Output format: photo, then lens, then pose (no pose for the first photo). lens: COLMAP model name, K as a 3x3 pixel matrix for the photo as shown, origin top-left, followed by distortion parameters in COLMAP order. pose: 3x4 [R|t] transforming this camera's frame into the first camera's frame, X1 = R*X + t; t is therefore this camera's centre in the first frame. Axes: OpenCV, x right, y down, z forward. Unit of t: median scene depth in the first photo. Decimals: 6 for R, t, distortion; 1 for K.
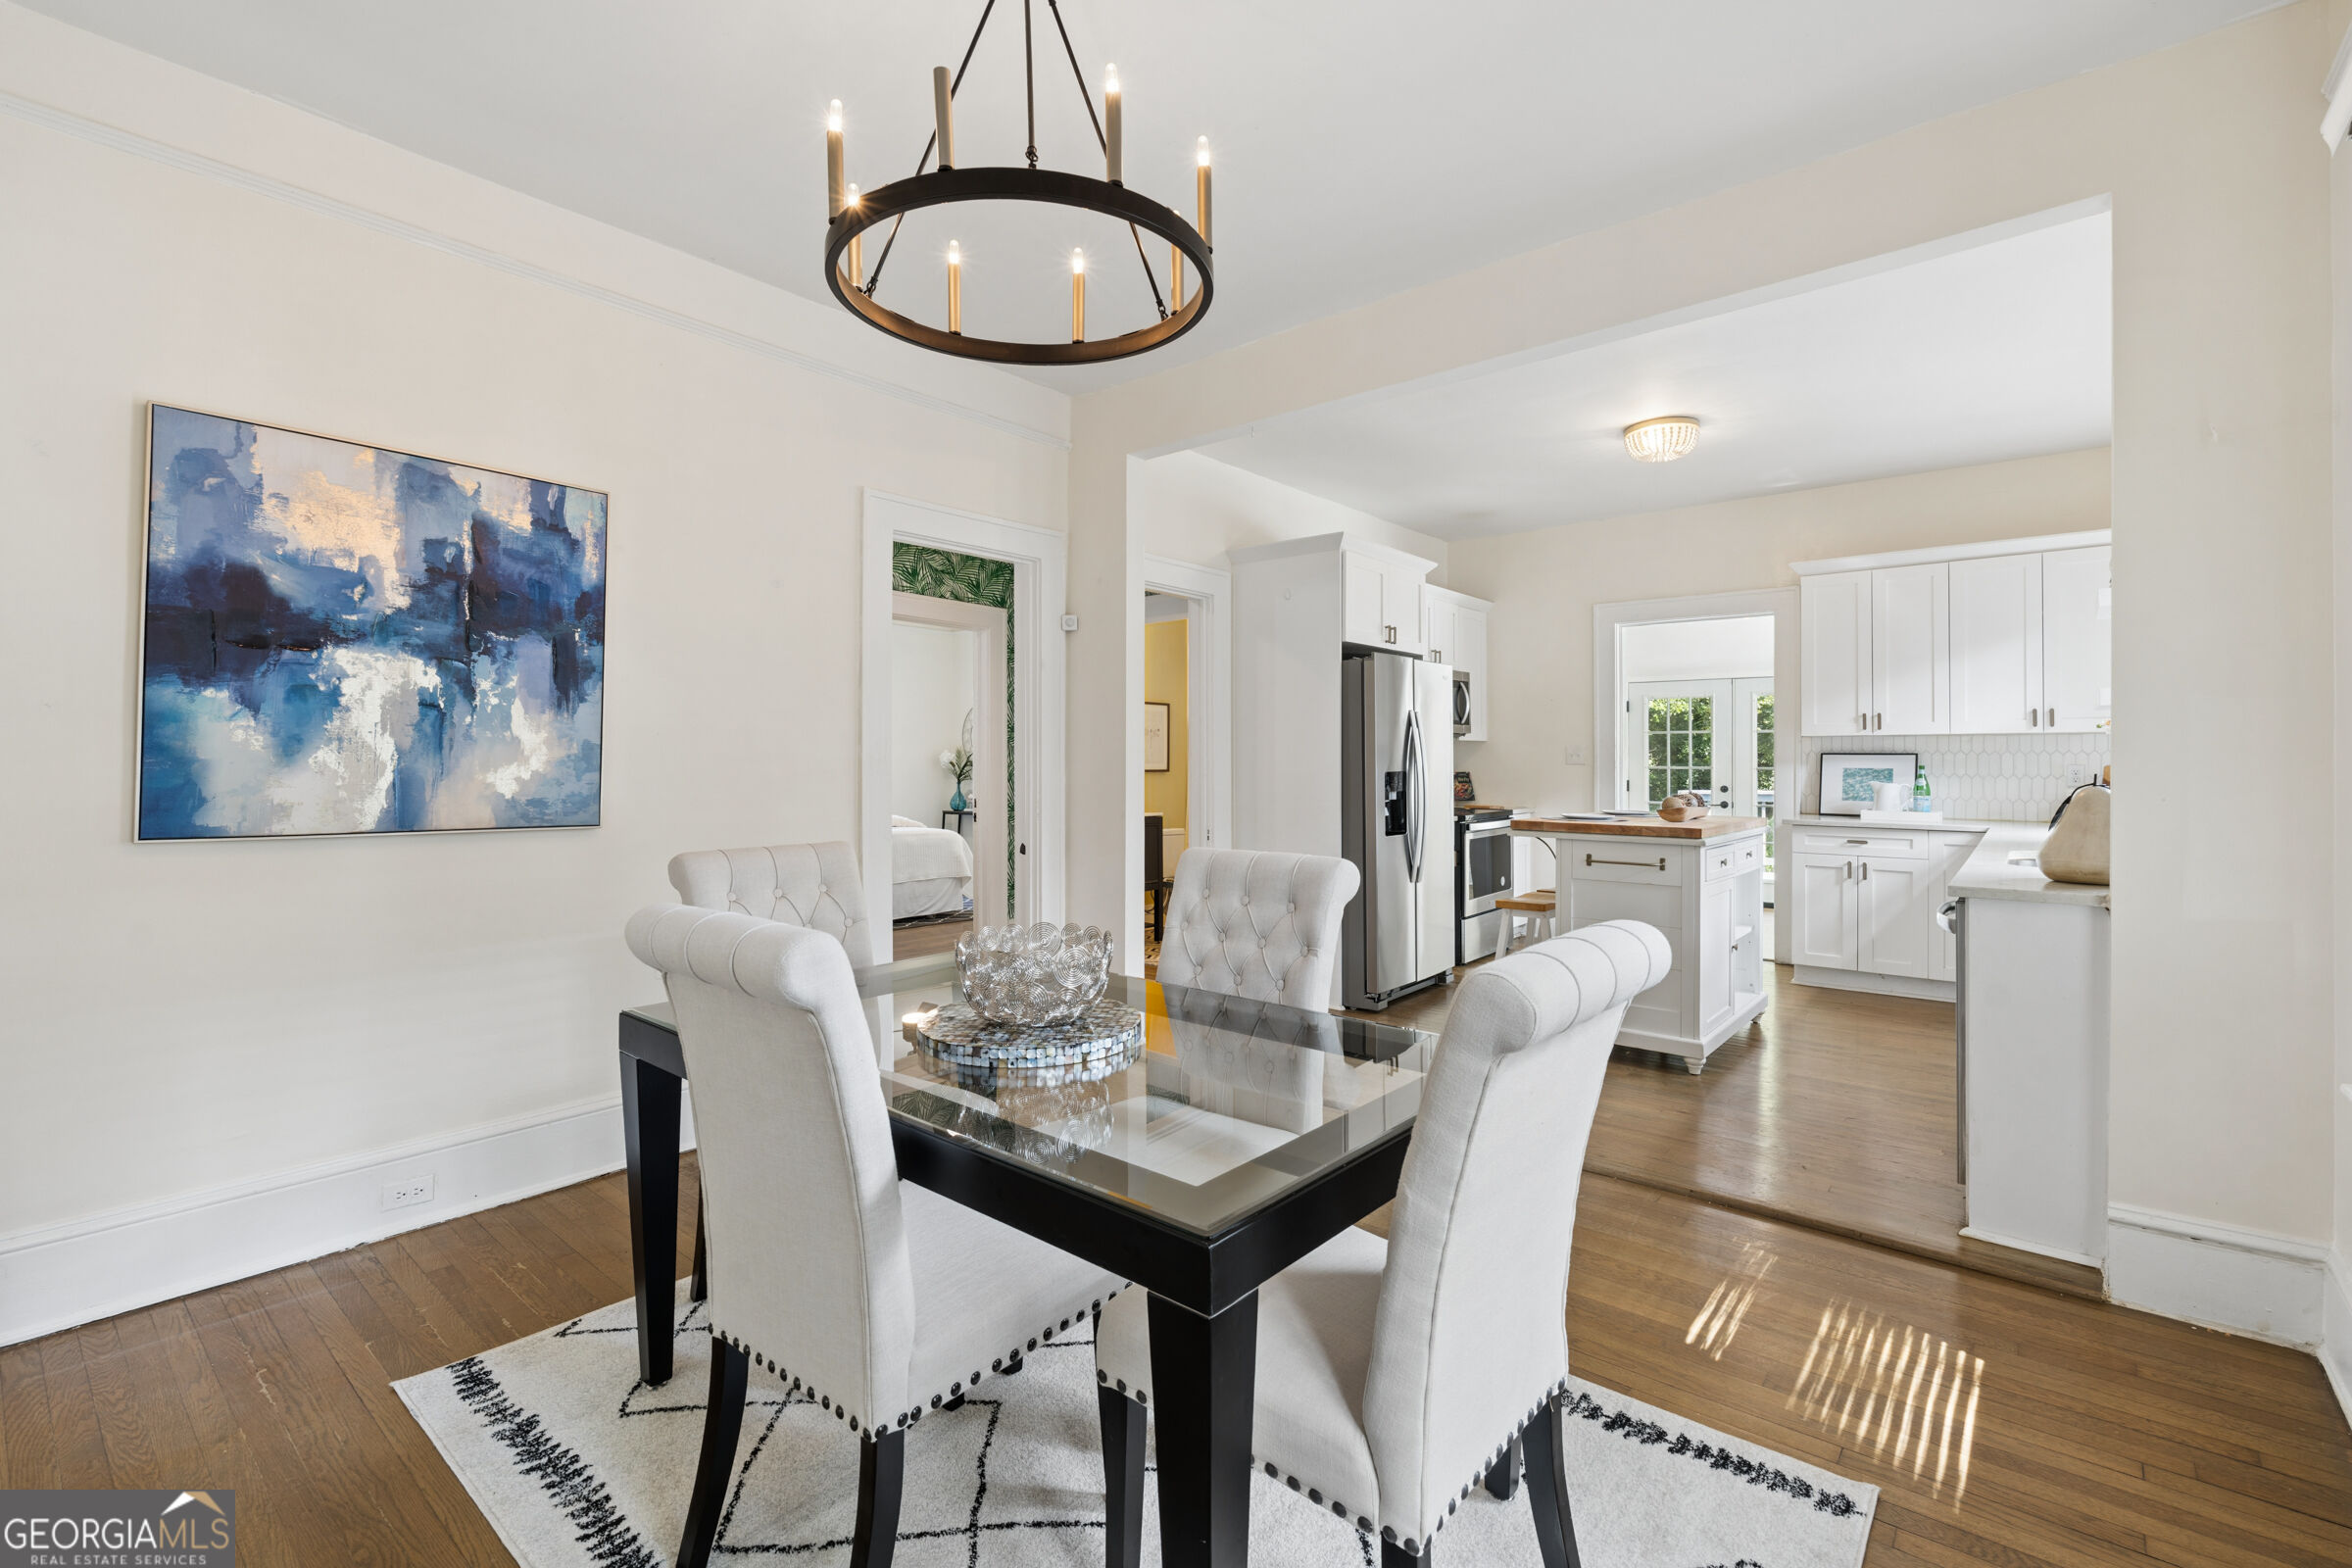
lens RADIAL K [[1038.0, 0, 1165.4], [0, 1038.0, 764.0], [0, 0, 1]] dist [-0.004702, -0.000008]
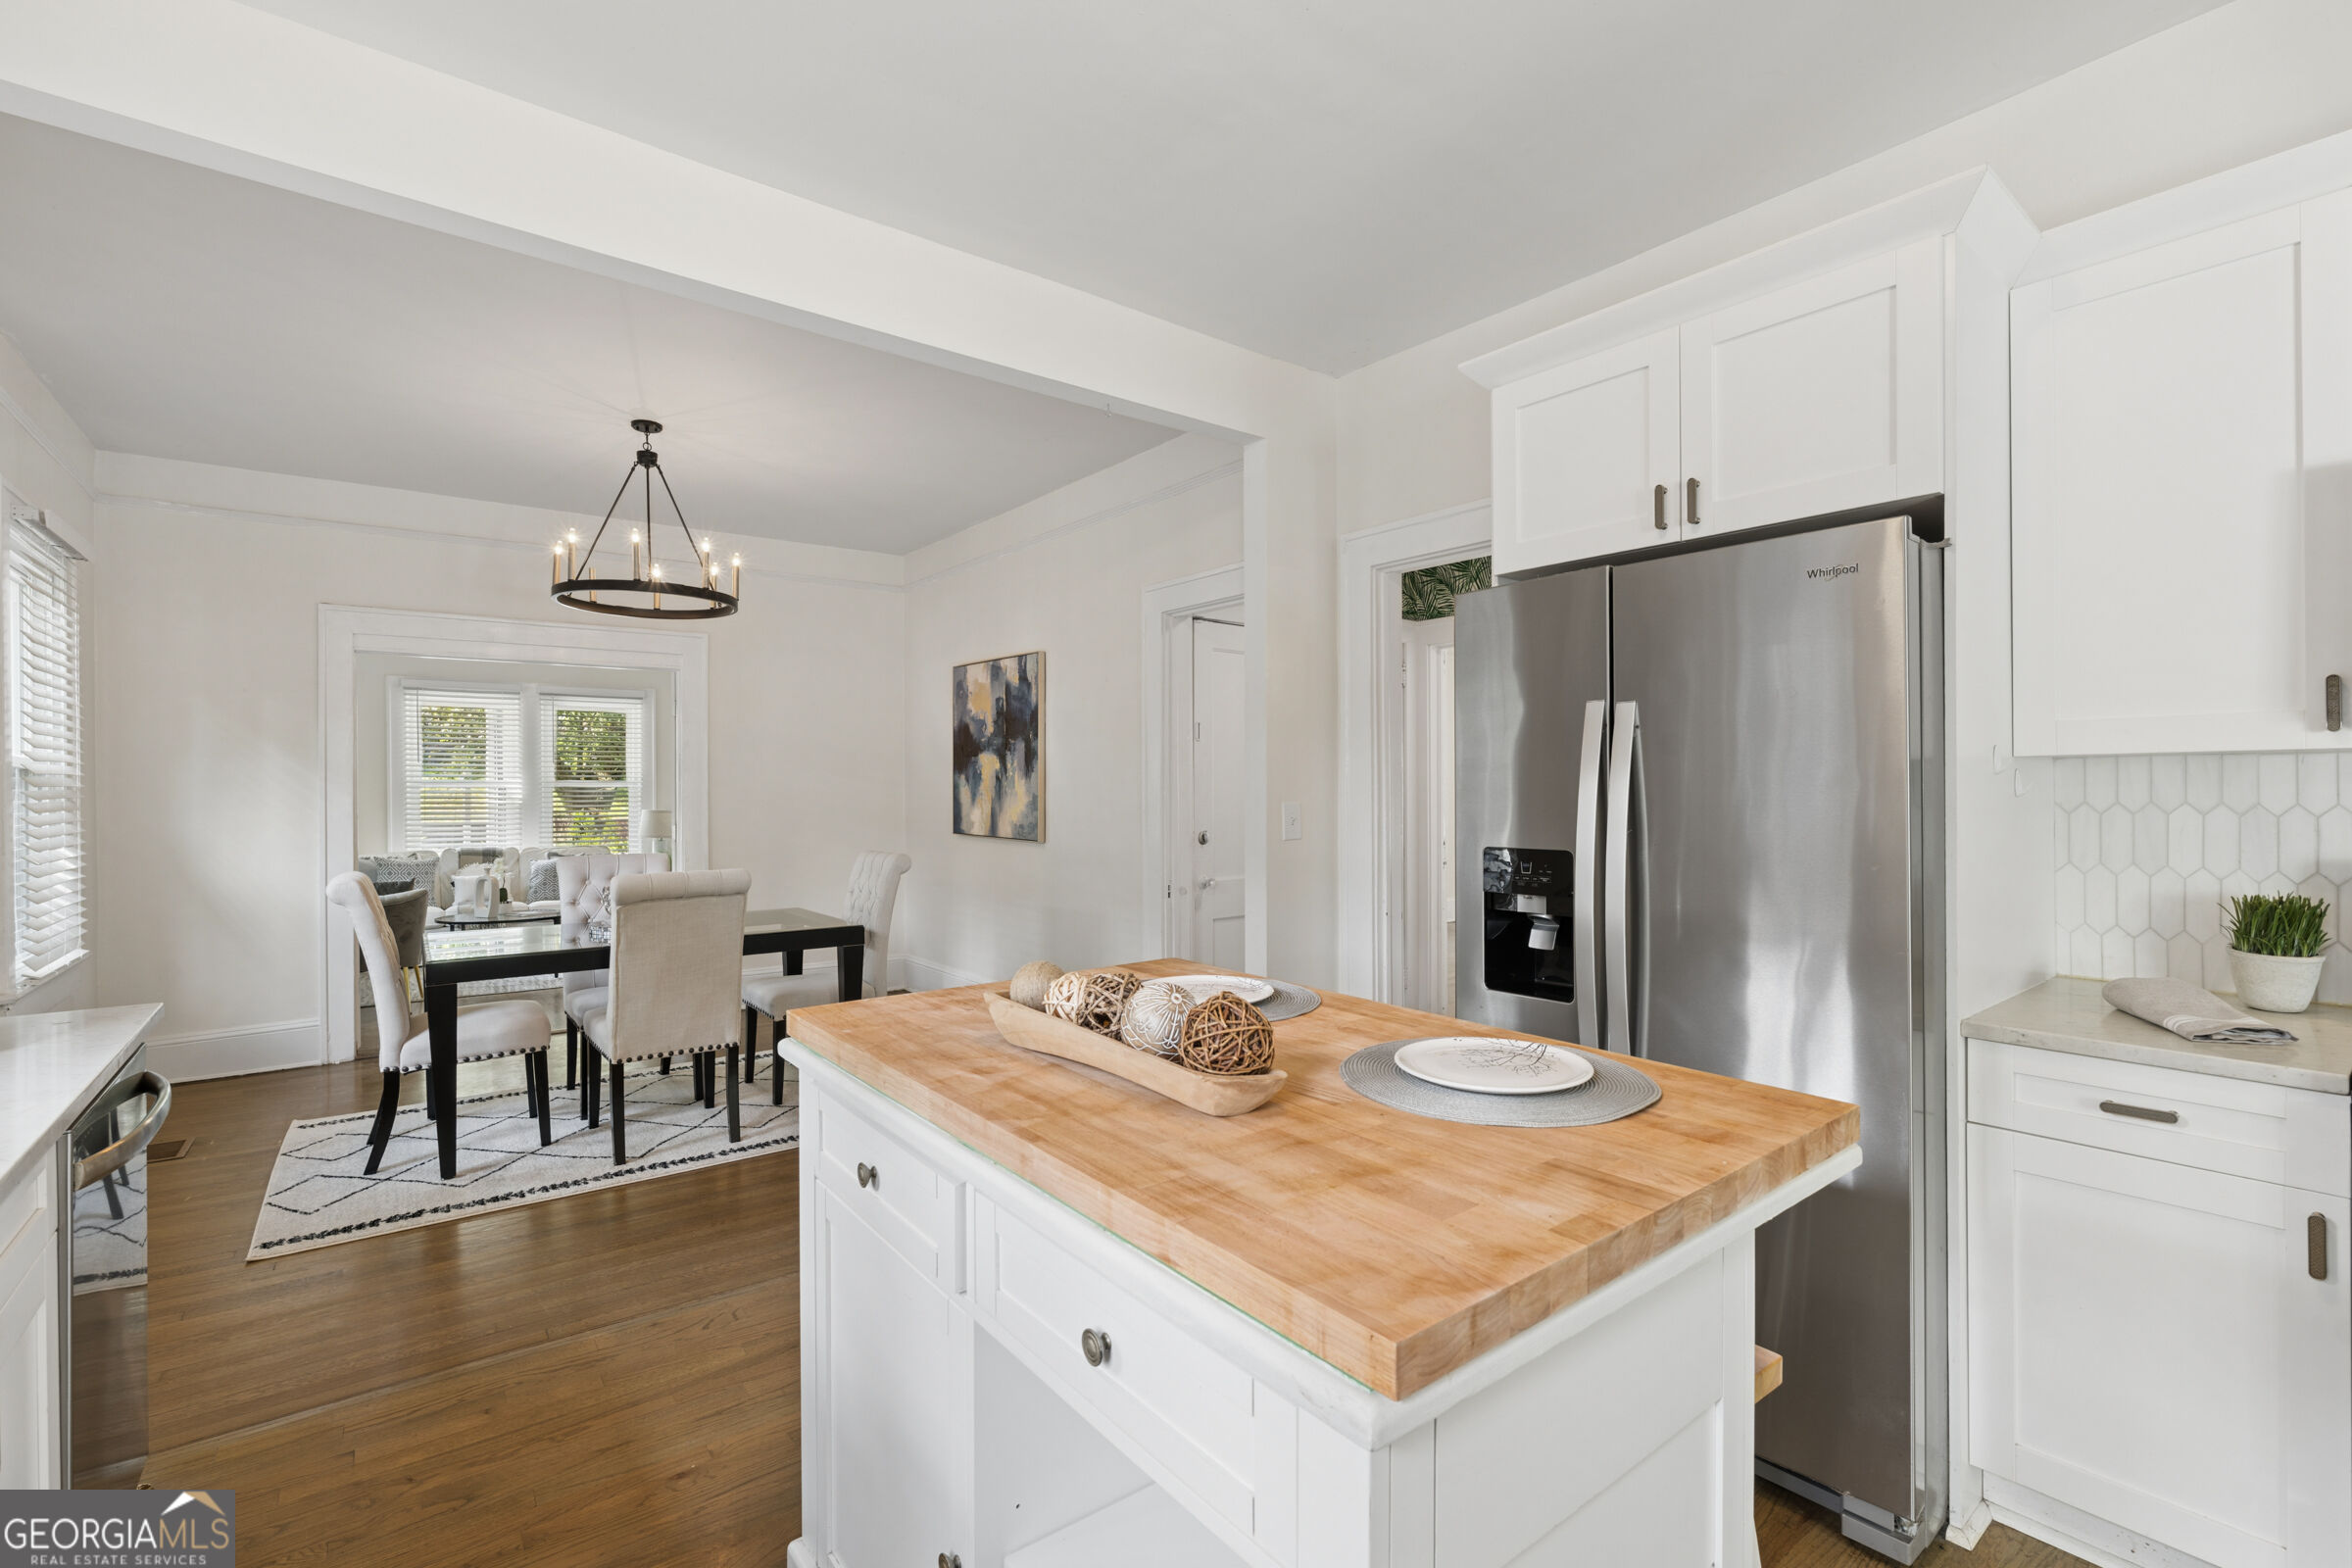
lens RADIAL K [[1036.2, 0, 1165.7], [0, 1036.2, 791.7], [0, 0, 1]] dist [-0.001767, -0.000087]
pose [[-0.196672, -0.000089, -0.980469, 1.213662], [0.002730, 0.999996, -0.000638, -0.024317], [0.980466, -0.002802, -0.196671, 1.661655]]
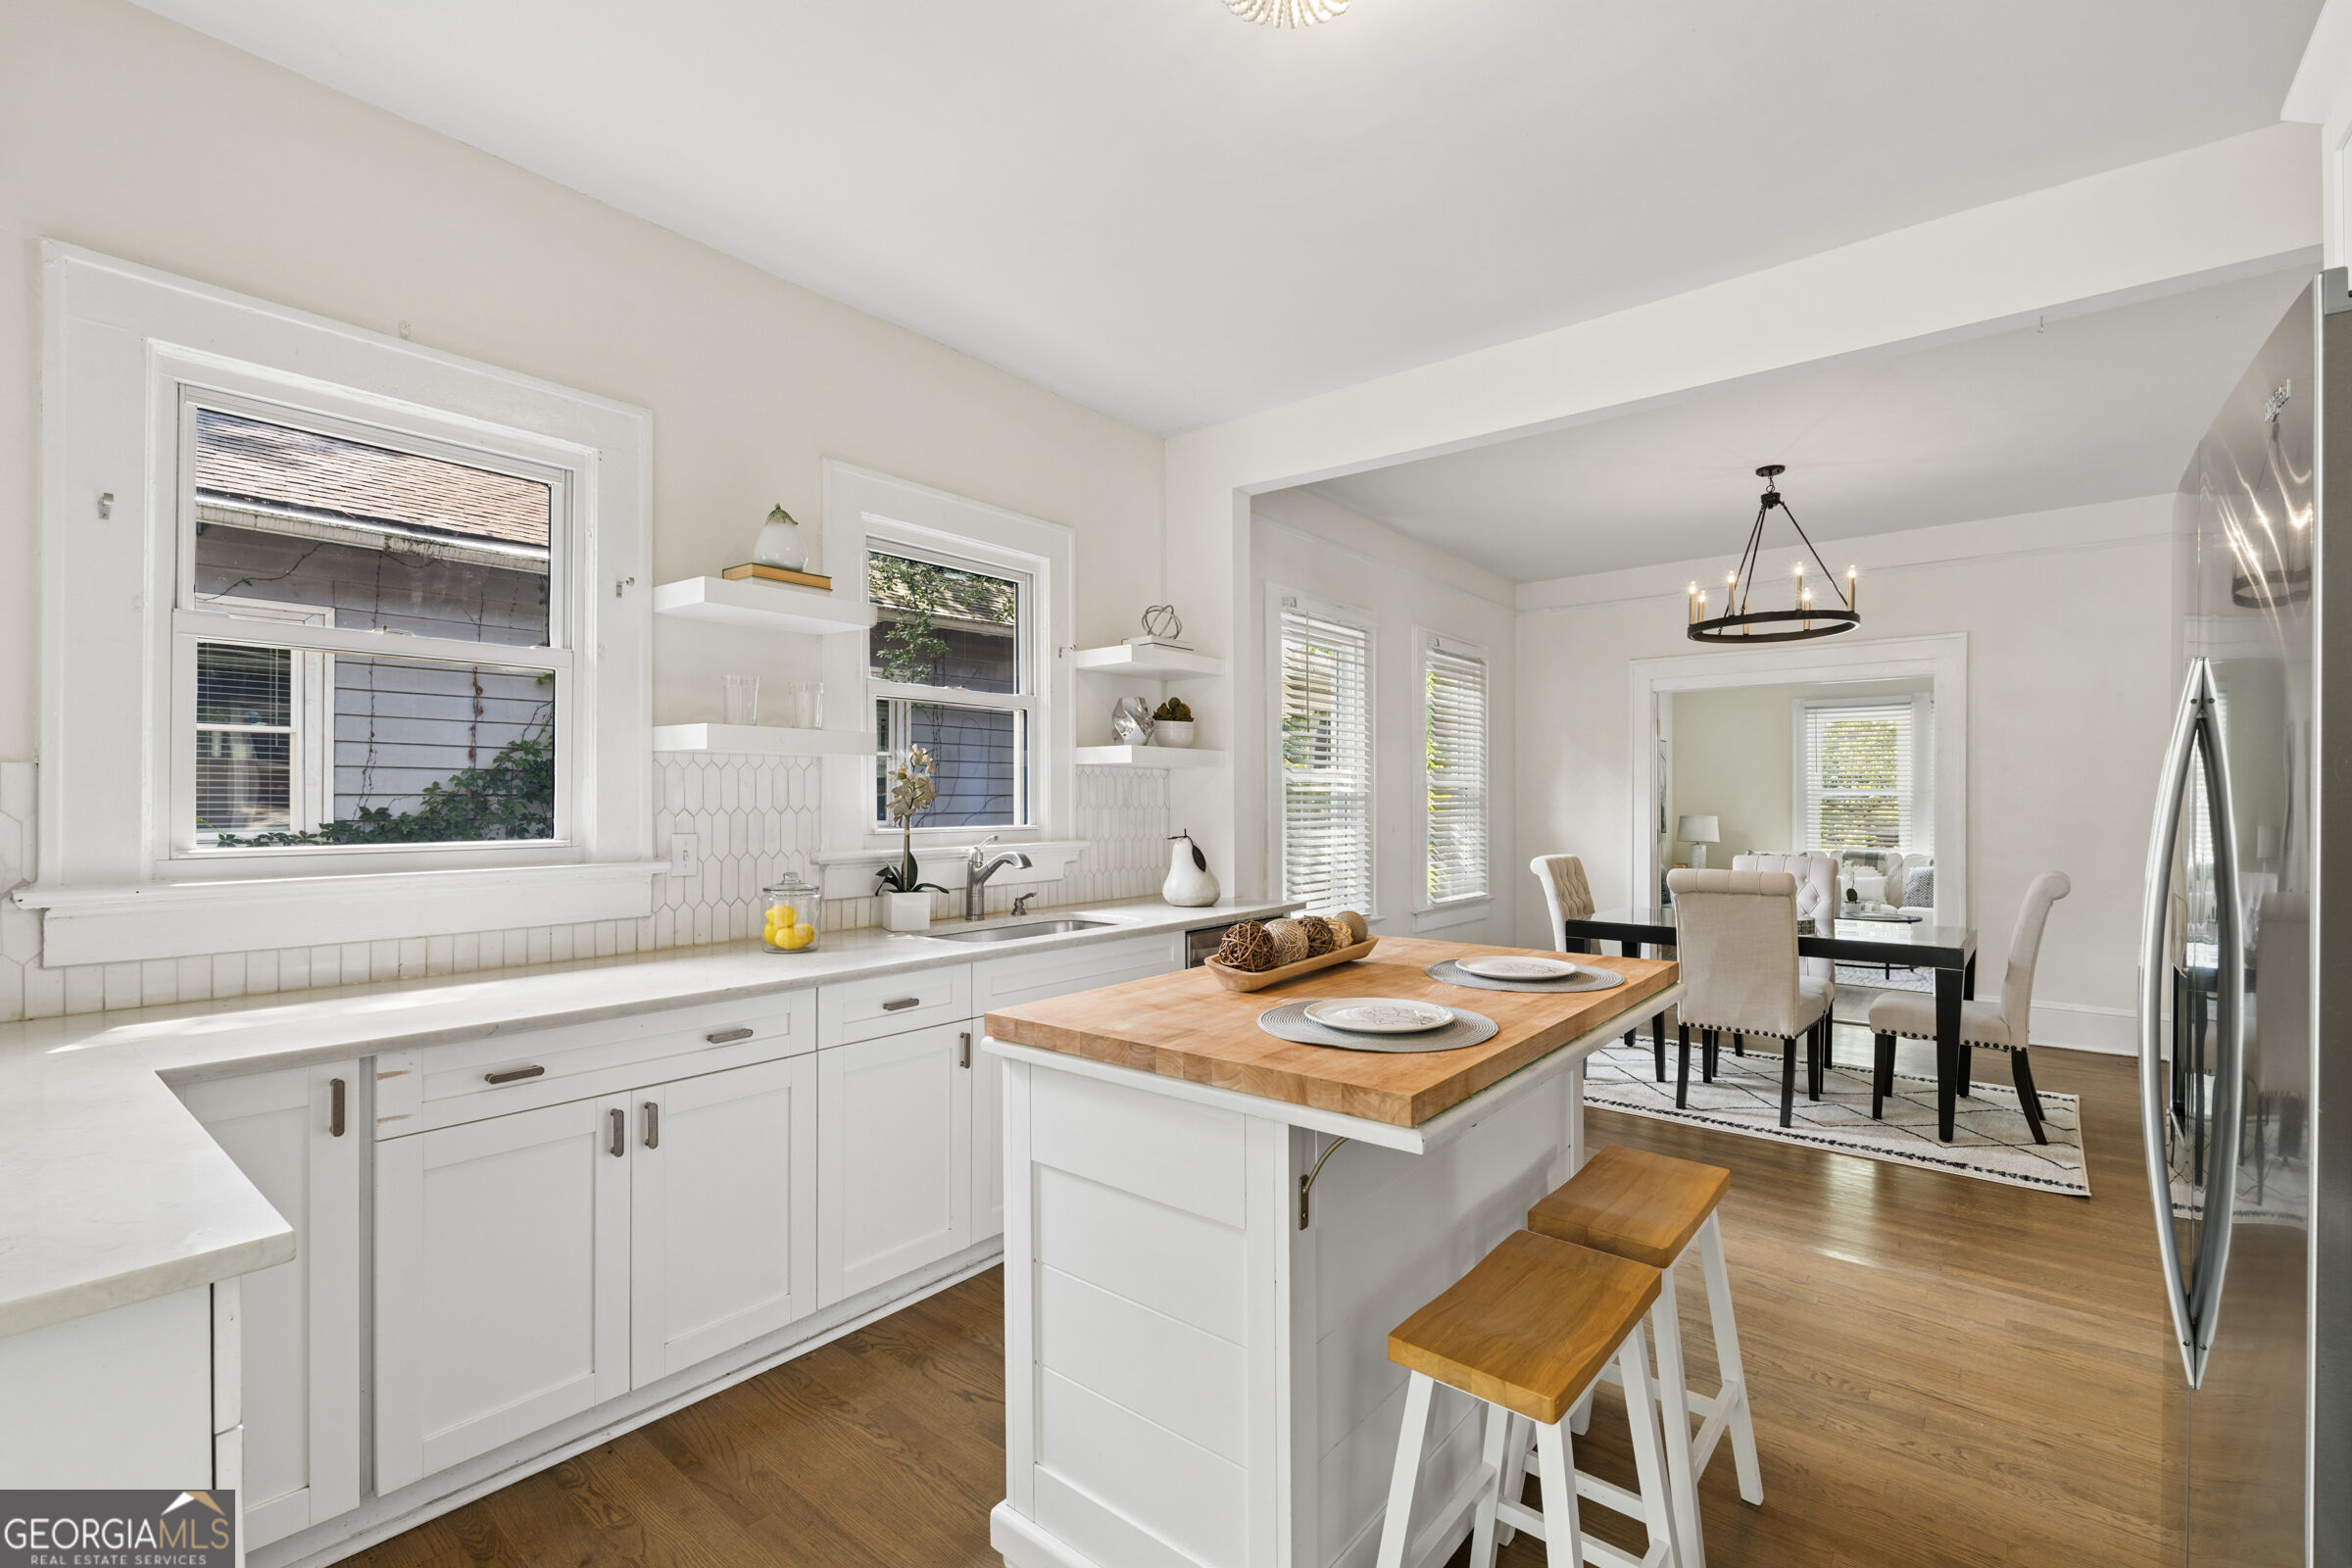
lens RADIAL K [[1023.2, 0, 1171.6], [0, 1023.2, 796.9], [0, 0, 1]] dist [-0.007333, 0.000002]
pose [[-0.999721, -0.004242, -0.023235, 0.891067], [-0.004215, 0.999990, -0.001227, -0.025851], [0.023240, -0.001128, -0.999729, 2.245939]]
